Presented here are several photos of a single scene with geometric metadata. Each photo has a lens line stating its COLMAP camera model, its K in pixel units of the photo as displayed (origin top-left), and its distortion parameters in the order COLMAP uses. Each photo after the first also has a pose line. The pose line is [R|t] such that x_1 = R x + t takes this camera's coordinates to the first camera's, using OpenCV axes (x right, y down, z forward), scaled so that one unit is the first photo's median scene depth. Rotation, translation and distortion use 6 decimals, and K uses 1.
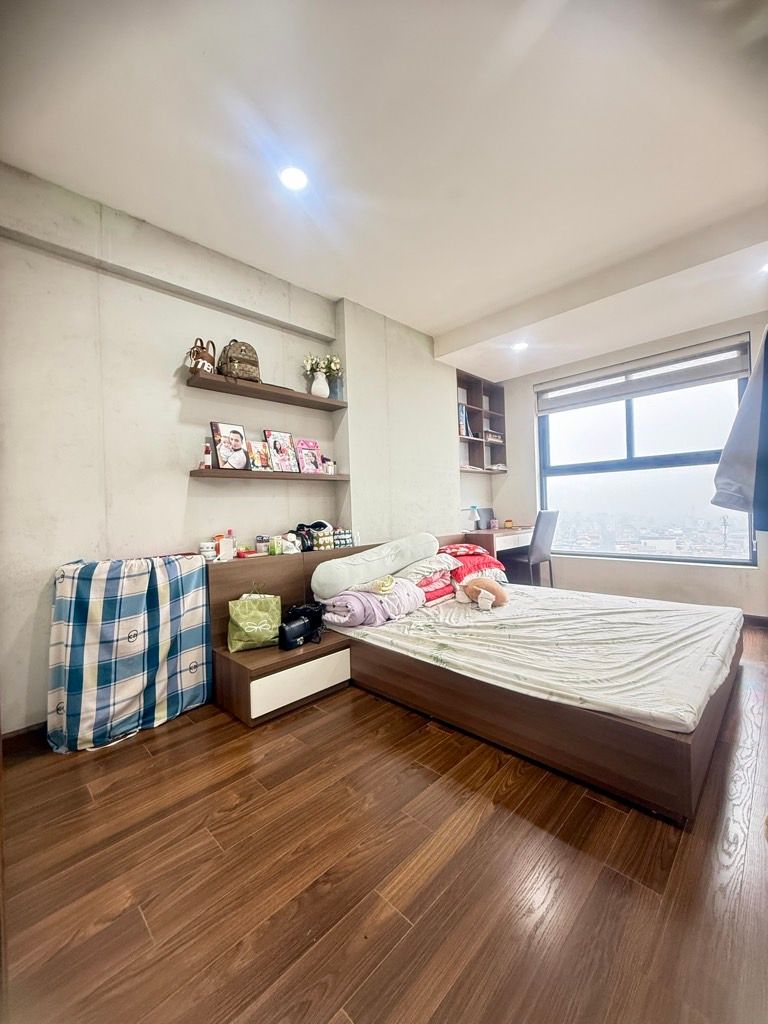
lens RADIAL K [[409.5, 0, 384.0], [0, 409.5, 512.0], [0, 0, 1]] dist [0.000645, 0.000480]
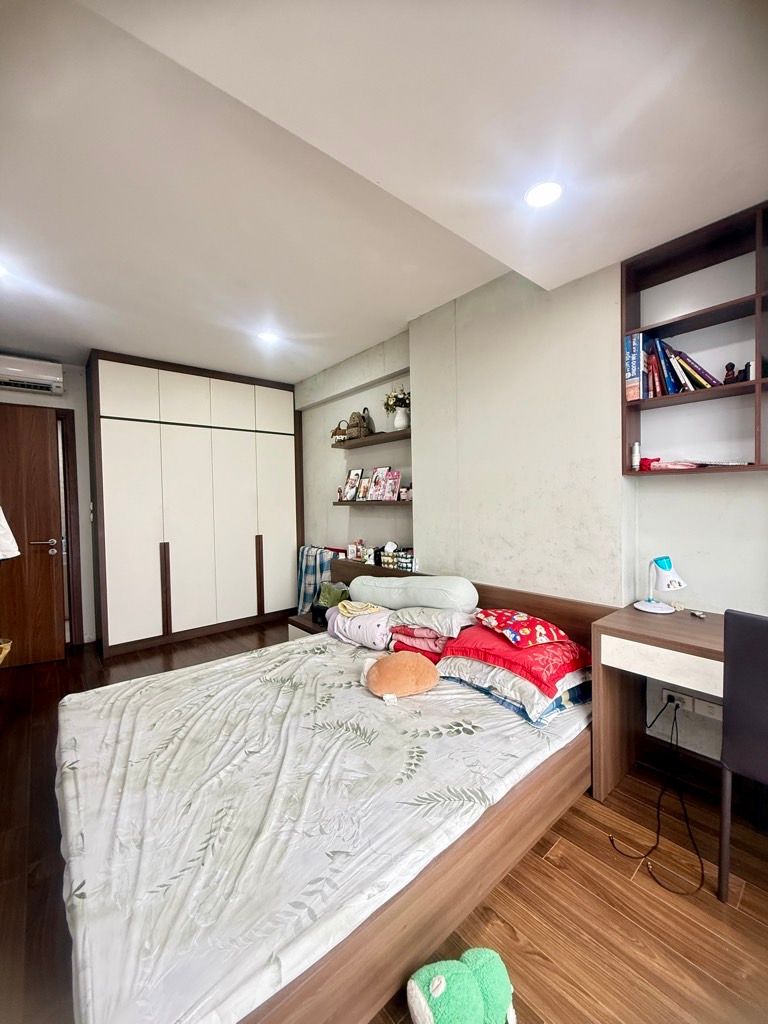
lens RADIAL K [[409.5, 0, 384.0], [0, 409.5, 512.0], [0, 0, 1]] dist [0.000645, 0.000480]
pose [[-0.087143, 0.064358, -0.994115, 0.987704], [0.015135, 0.997881, 0.063275, -0.136502], [0.996081, -0.009532, -0.087932, 1.099075]]
